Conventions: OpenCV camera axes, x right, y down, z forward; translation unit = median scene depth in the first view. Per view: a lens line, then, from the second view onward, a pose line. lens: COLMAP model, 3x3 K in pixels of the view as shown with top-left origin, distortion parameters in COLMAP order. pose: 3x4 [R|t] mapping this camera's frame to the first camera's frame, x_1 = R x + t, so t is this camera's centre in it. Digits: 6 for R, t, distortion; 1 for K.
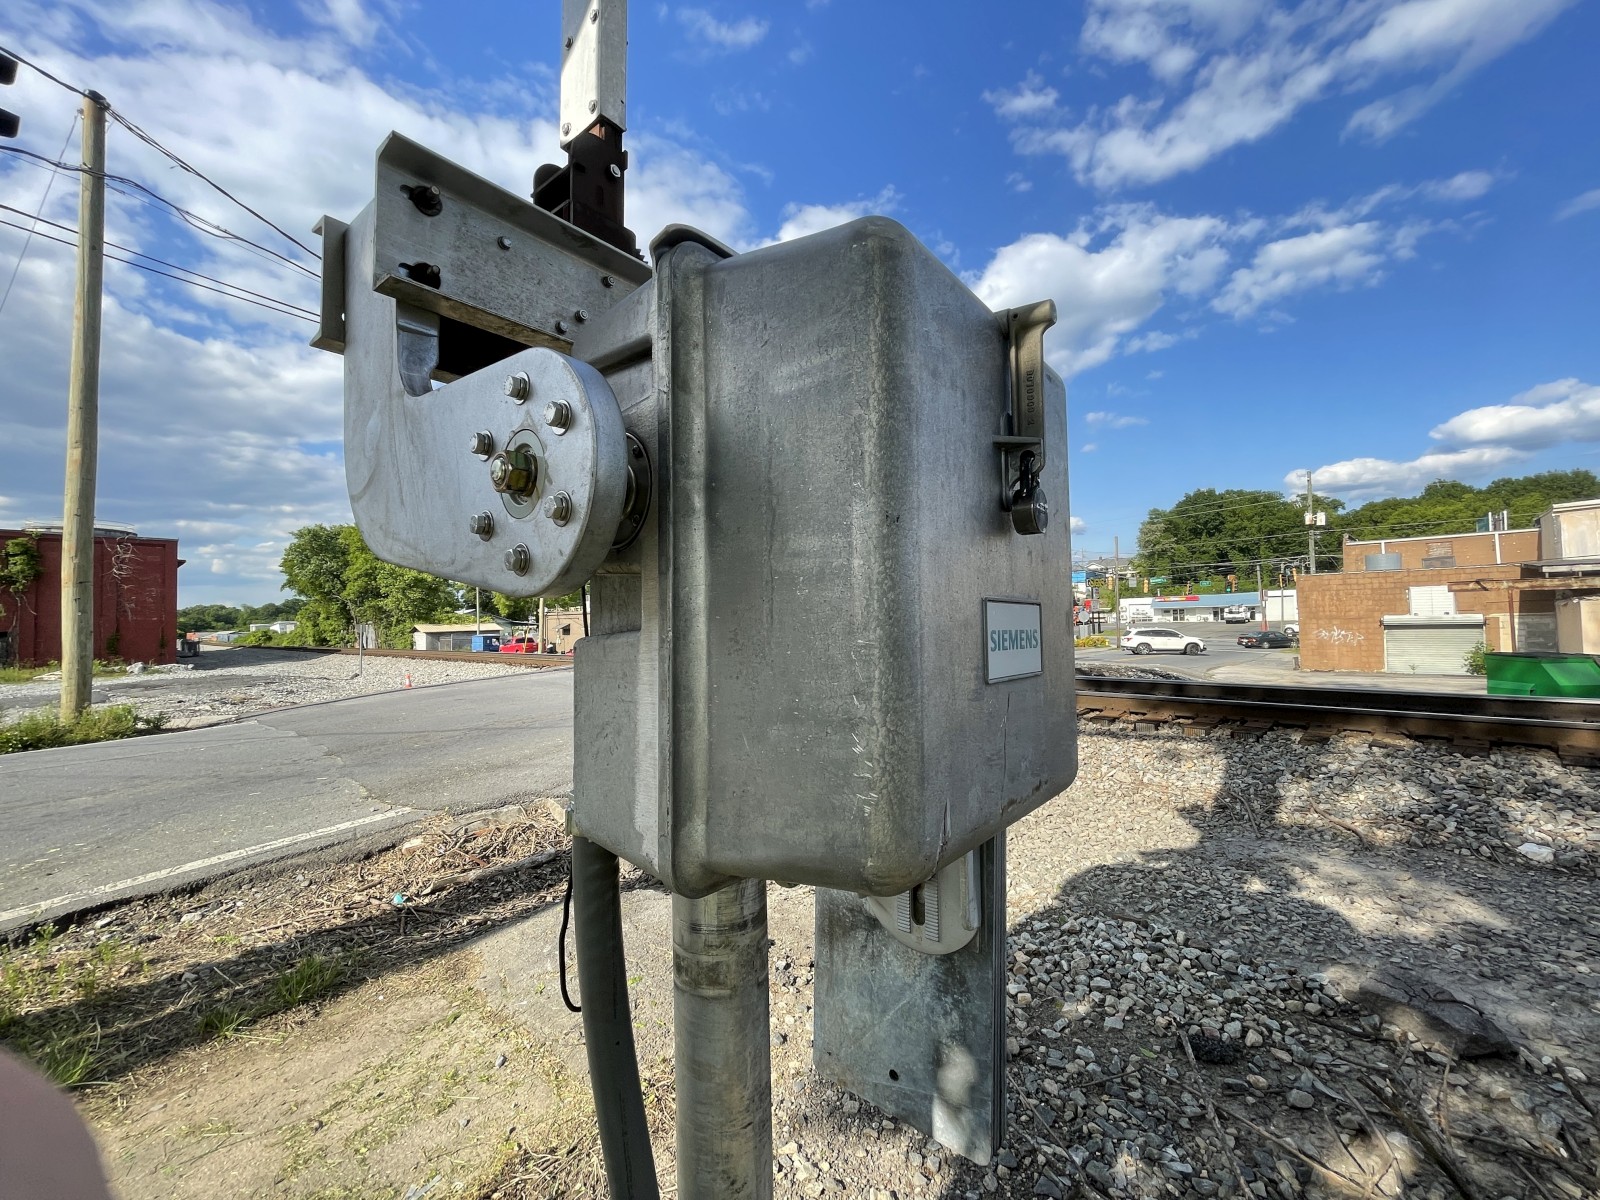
lens RADIAL K [[640.0, 0, 821.6], [0, 640.0, 595.9], [0, 0, 1]] dist [0.001770, 0.000135]
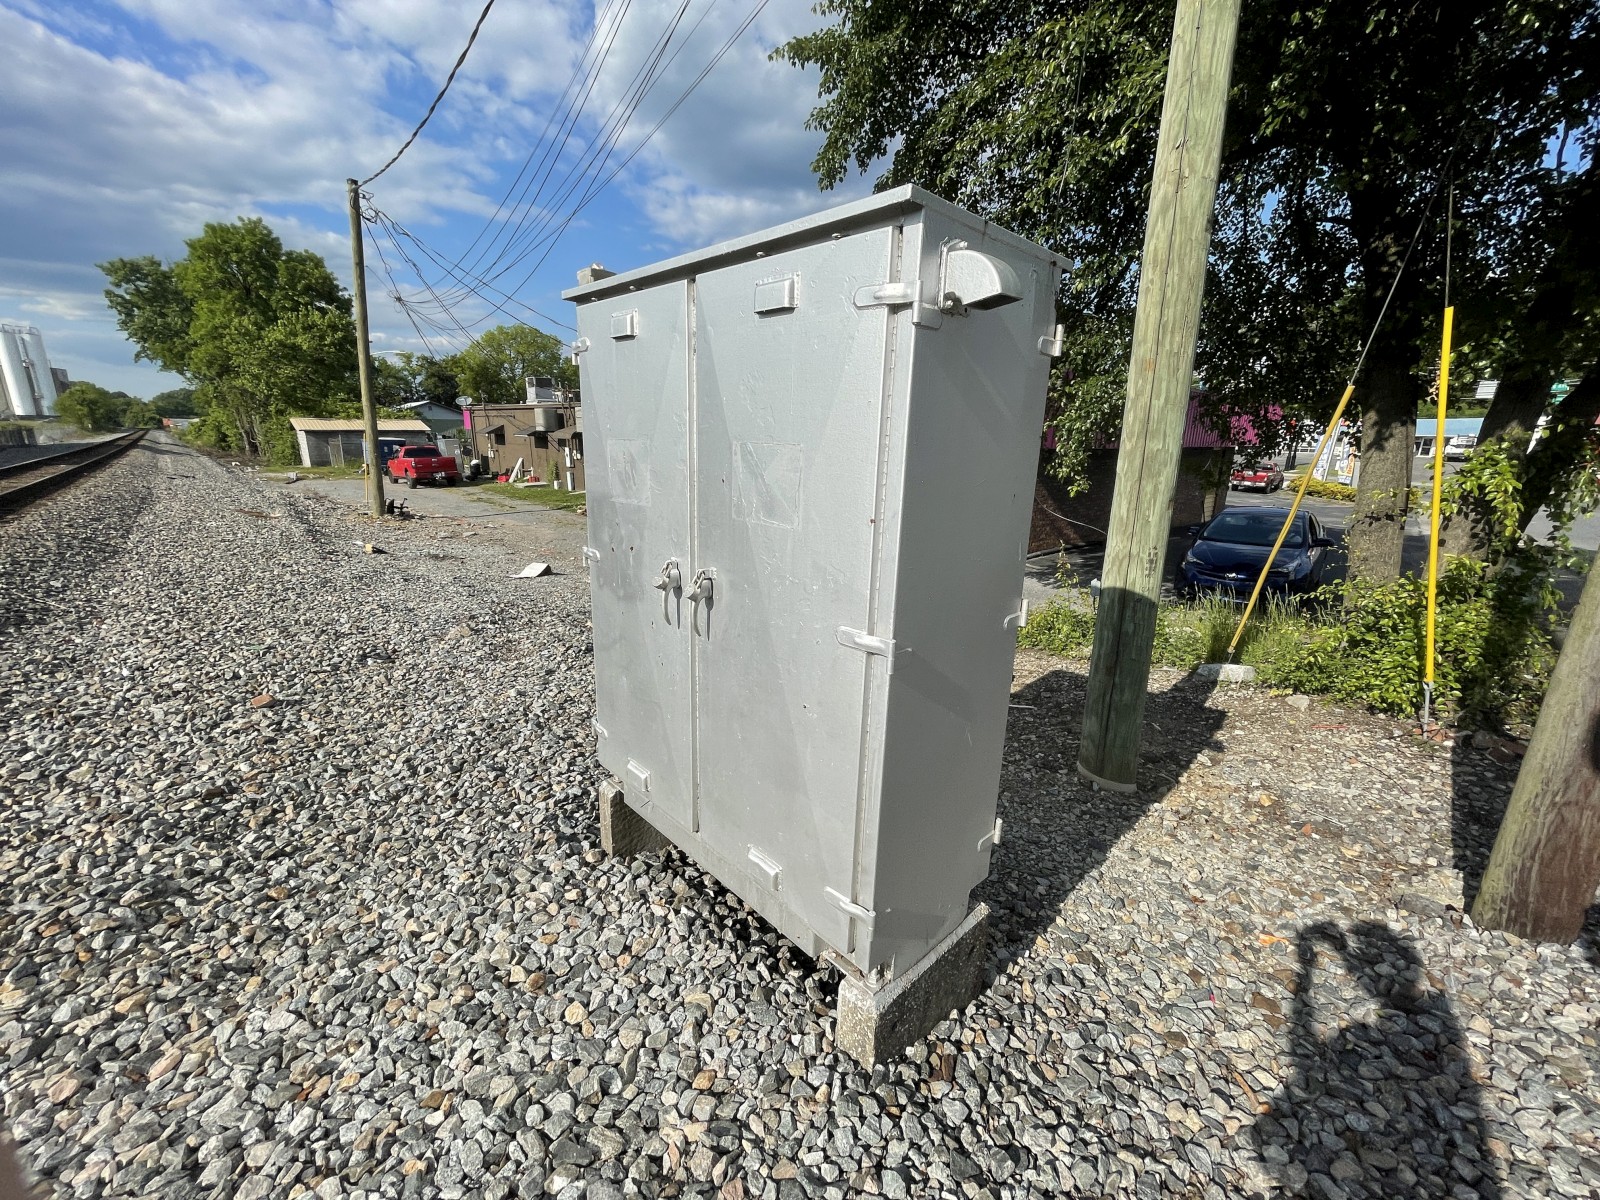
lens RADIAL K [[639.8, 0, 803.3], [0, 639.8, 596.8], [0, 0, 1]] dist [-0.001933, -0.000214]
pose [[0.998663, 0.045825, -0.023935, -0.074753], [-0.036938, 0.956362, 0.289841, 0.010605], [0.036173, -0.288569, 0.956776, 0.317046]]
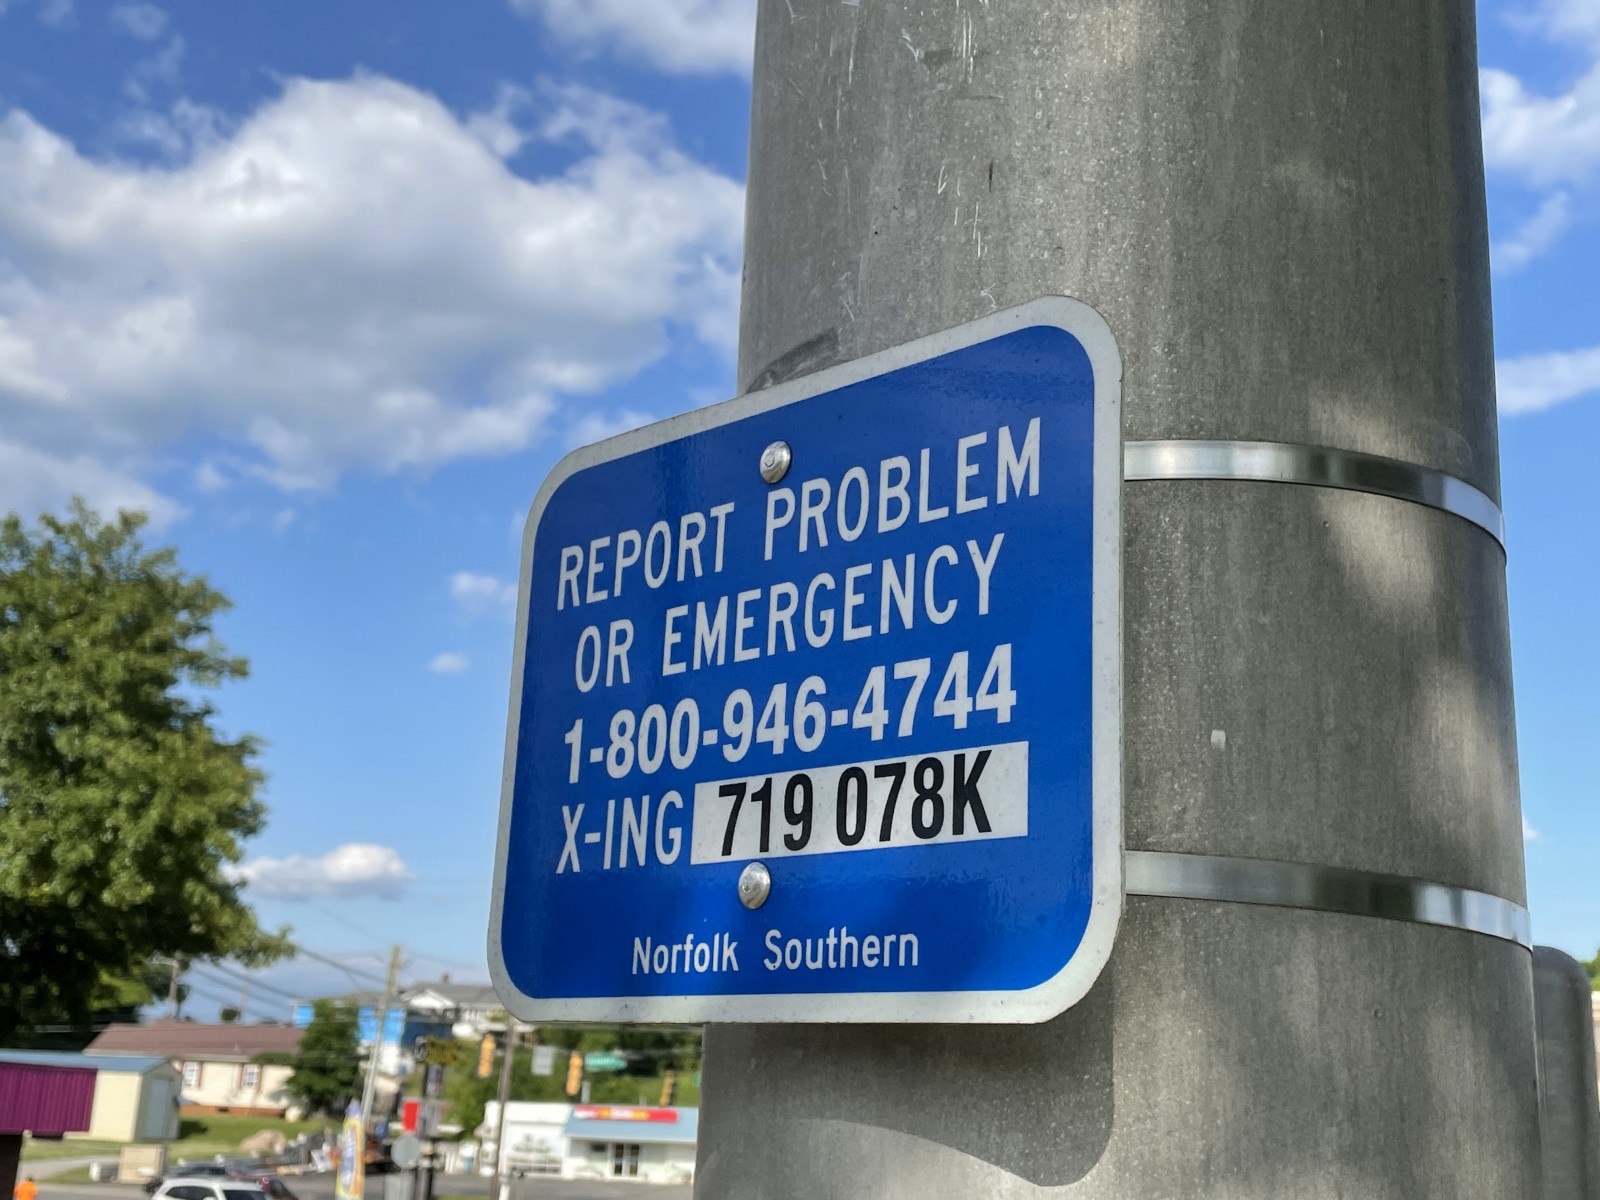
lens RADIAL K [[1916.2, 0, 798.5], [0, 1916.2, 596.4], [0, 0, 1]] dist [0.118755, -0.014975]
pose [[0.818370, 0.220150, 0.530852, -0.030845], [-0.089991, 0.961413, -0.259976, -0.001648], [-0.567602, 0.164985, 0.806603, -0.011698]]
